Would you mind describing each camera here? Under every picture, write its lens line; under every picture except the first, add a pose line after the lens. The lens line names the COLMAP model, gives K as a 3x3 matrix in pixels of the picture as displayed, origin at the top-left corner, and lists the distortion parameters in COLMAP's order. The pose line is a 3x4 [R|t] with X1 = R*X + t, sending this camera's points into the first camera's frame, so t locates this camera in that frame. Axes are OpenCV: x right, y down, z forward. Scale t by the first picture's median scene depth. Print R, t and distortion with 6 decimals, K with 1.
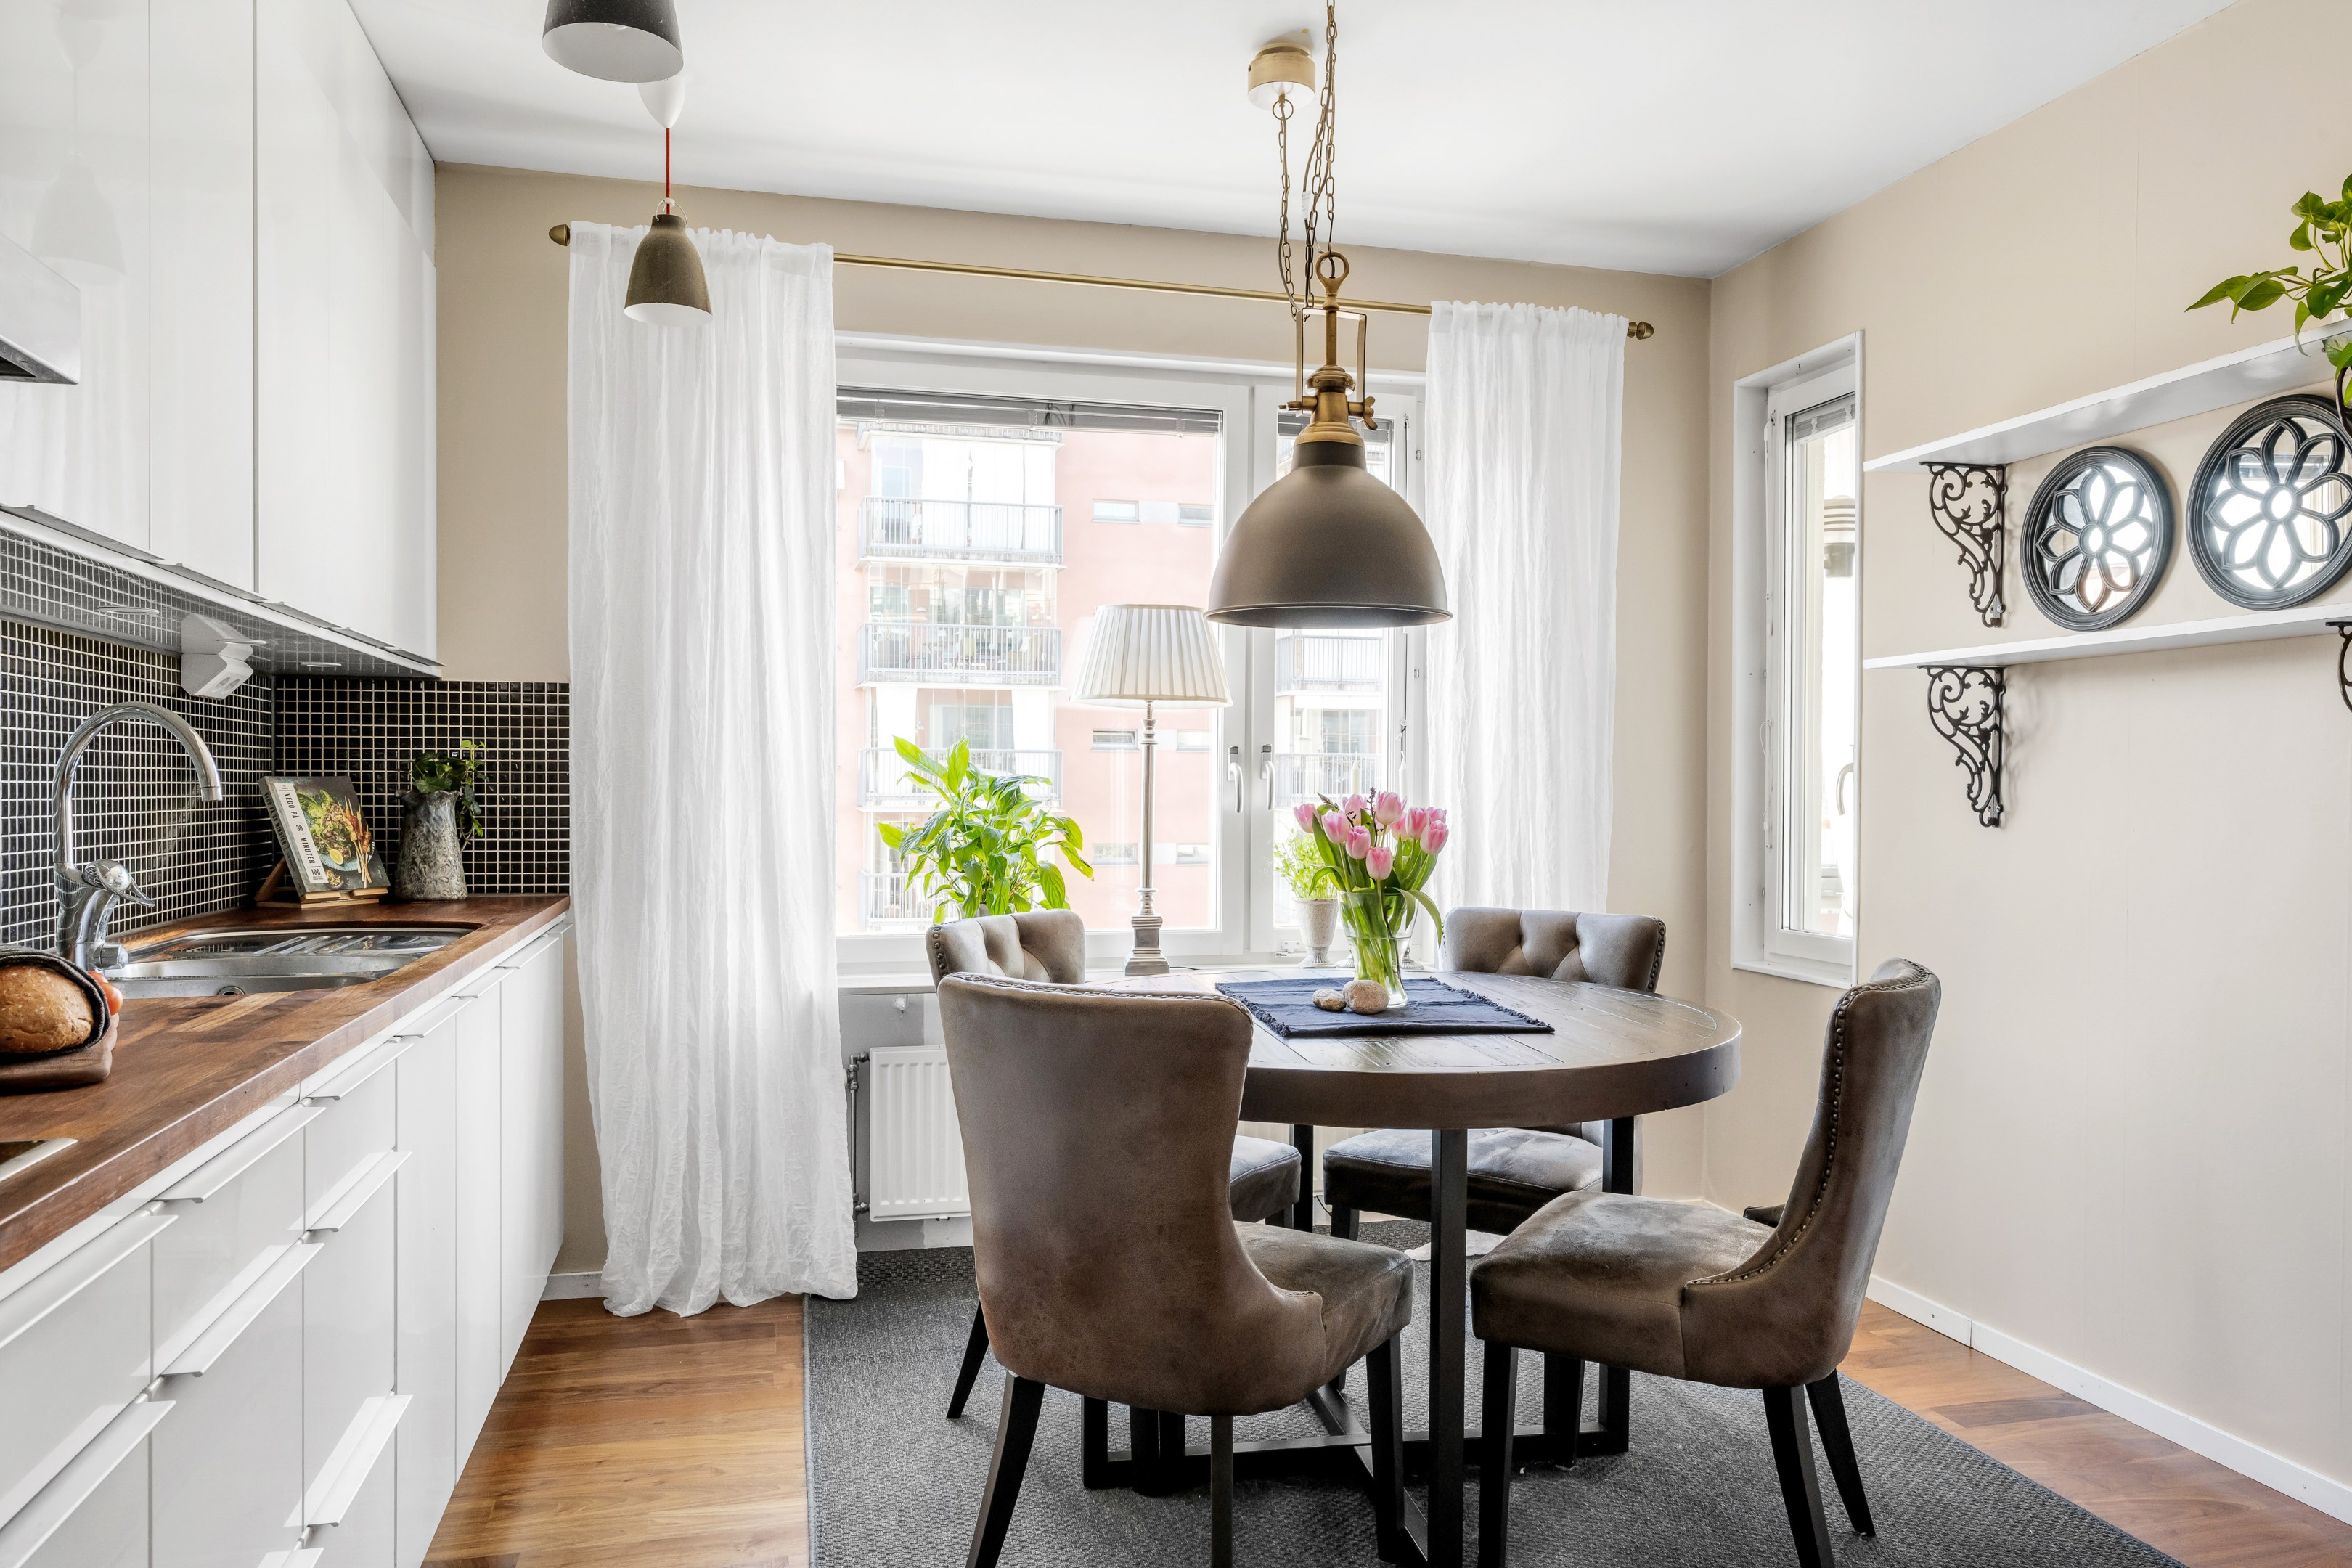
lens RADIAL K [[1469.5, 0, 1176.0], [0, 1469.5, 784.0], [0, 0, 1]] dist [-0.000985, 0.000142]
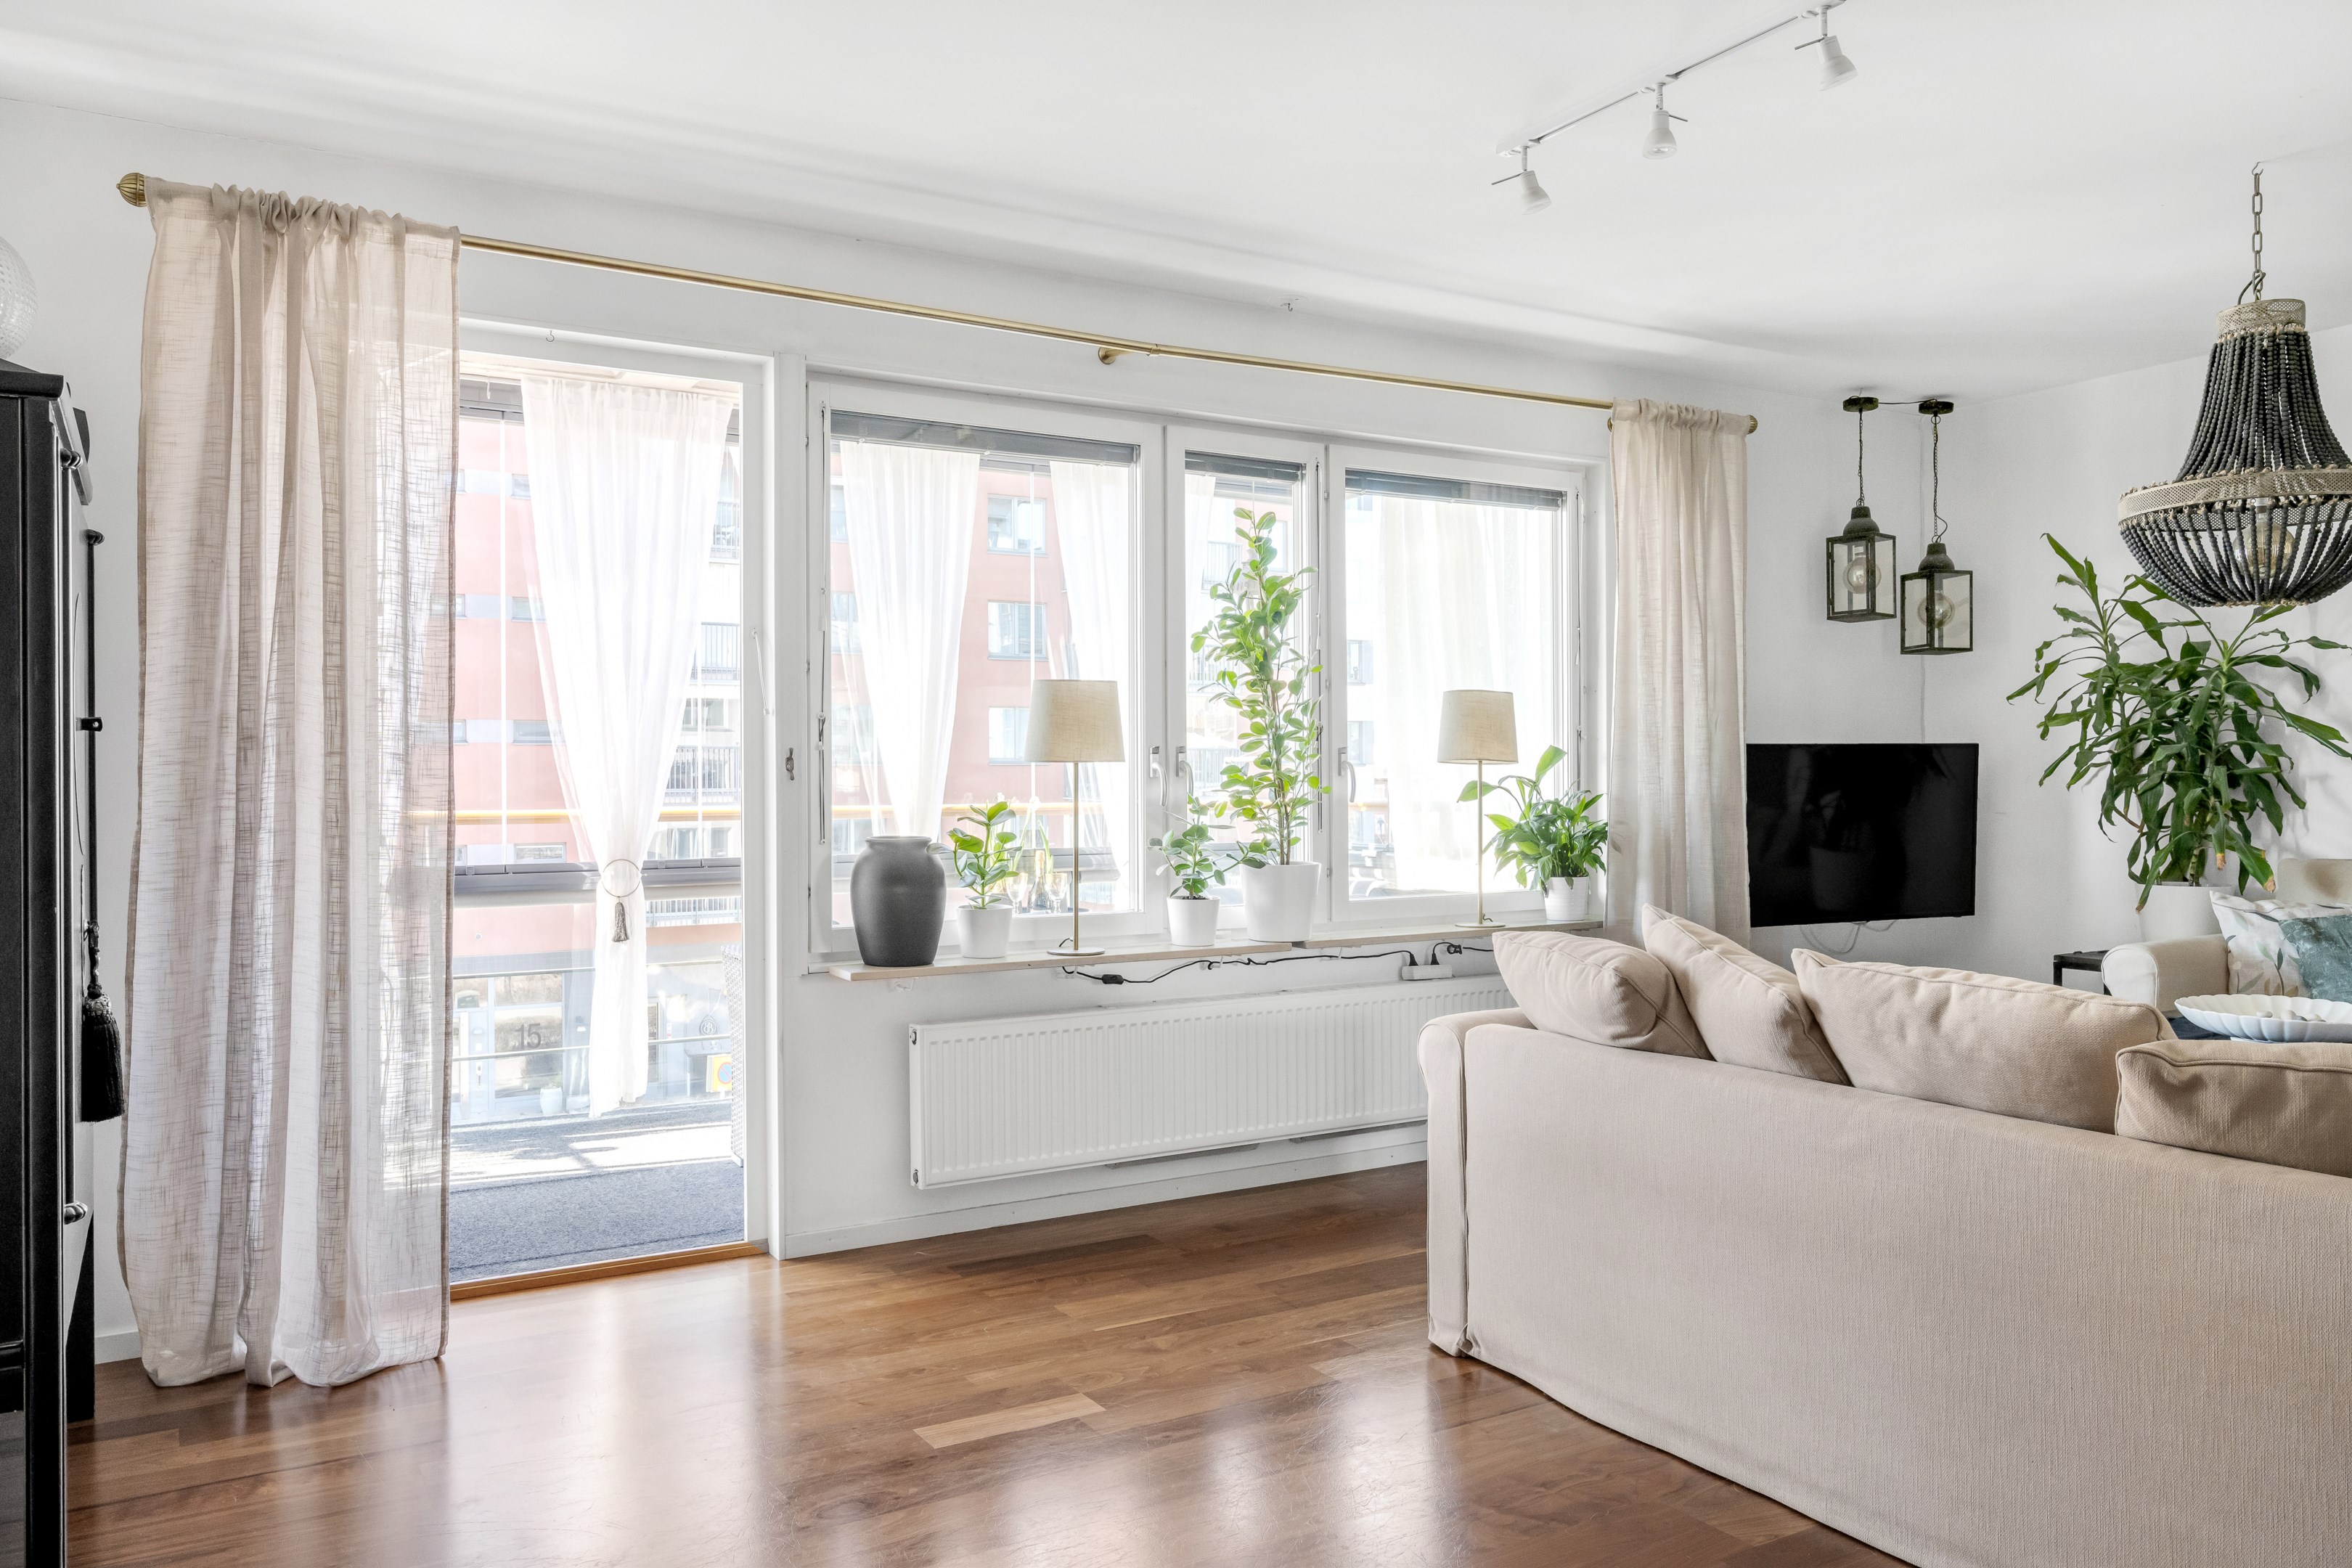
lens RADIAL K [[1469.5, 0, 1176.0], [0, 1469.5, 784.0], [0, 0, 1]] dist [-0.000985, 0.000142]
pose [[0.956186, -0.008925, 0.292623, -0.416417], [0.009301, 0.999957, 0.000104, 0.003498], [-0.292612, 0.002622, 0.956228, -0.103184]]
